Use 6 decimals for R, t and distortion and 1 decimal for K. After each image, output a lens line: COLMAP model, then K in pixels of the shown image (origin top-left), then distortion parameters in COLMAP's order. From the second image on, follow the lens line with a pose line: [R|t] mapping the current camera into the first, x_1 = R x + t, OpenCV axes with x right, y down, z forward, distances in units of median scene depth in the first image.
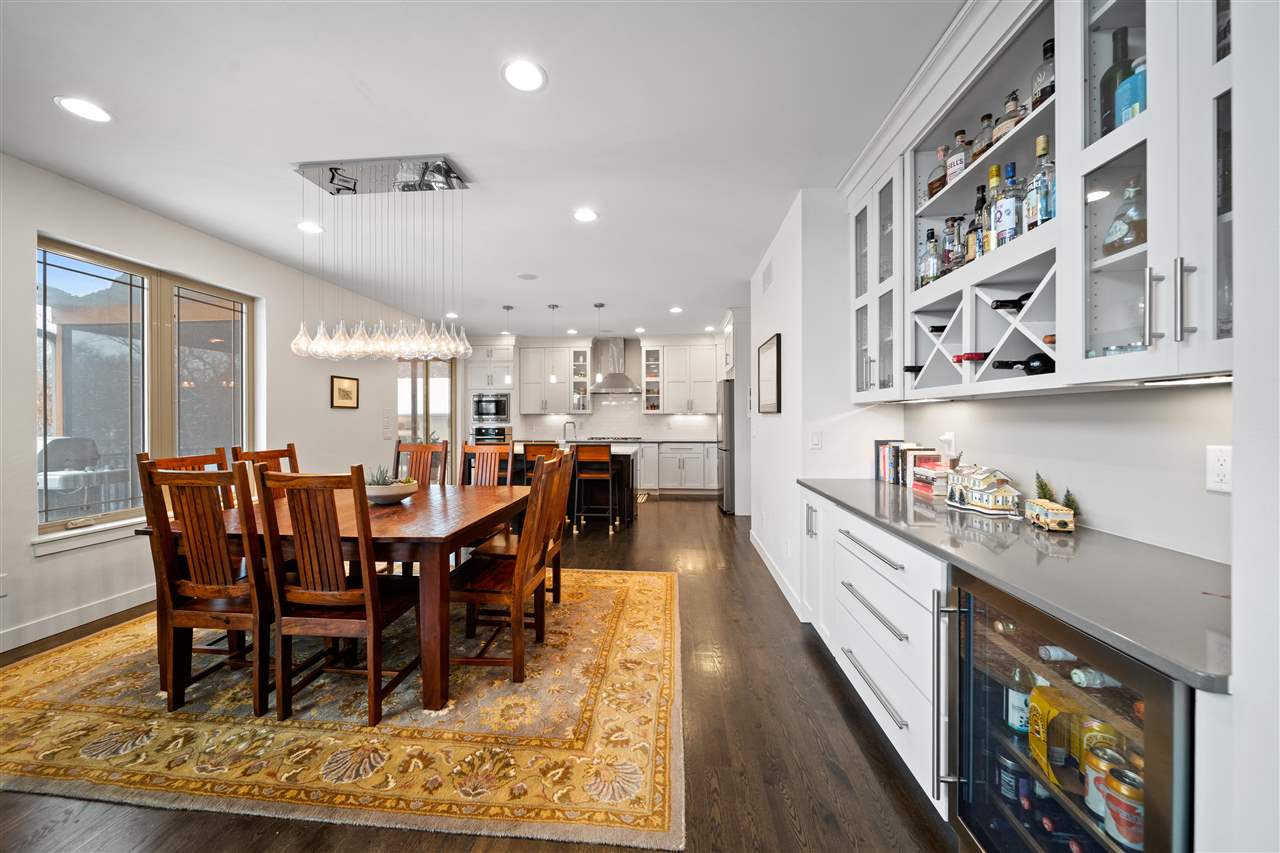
lens RADIAL K [[453.1, 0, 636.3], [0, 453.1, 419.0], [0, 0, 1]] dist [-0.002190, -0.000925]
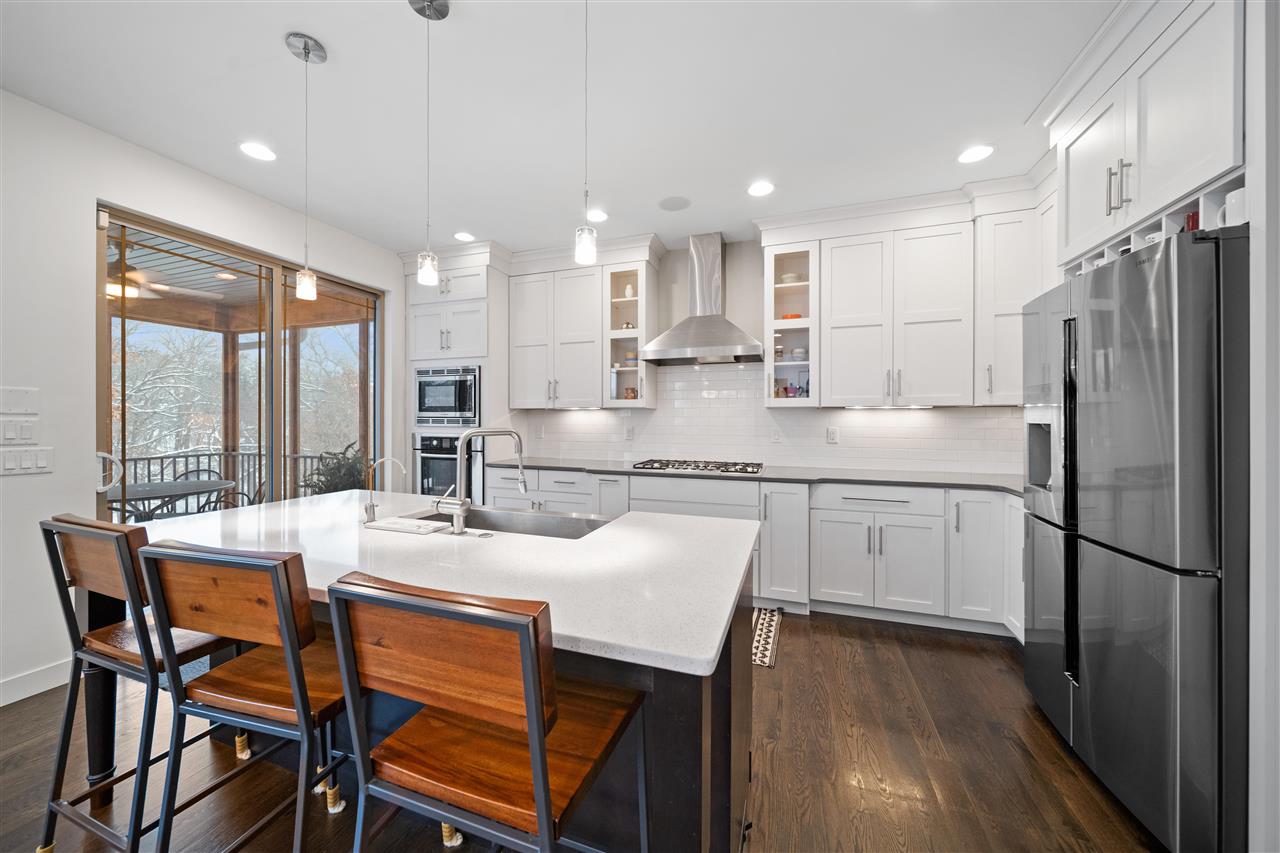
lens RADIAL K [[453.1, 0, 629.8], [0, 453.1, 416.2], [0, 0, 1]] dist [-0.002190, -0.000925]
pose [[0.966653, 0.000269, -0.256089, -0.000999], [-0.001803, 0.999982, -0.005753, -0.000599], [0.256083, 0.006023, 0.966636, 0.561318]]
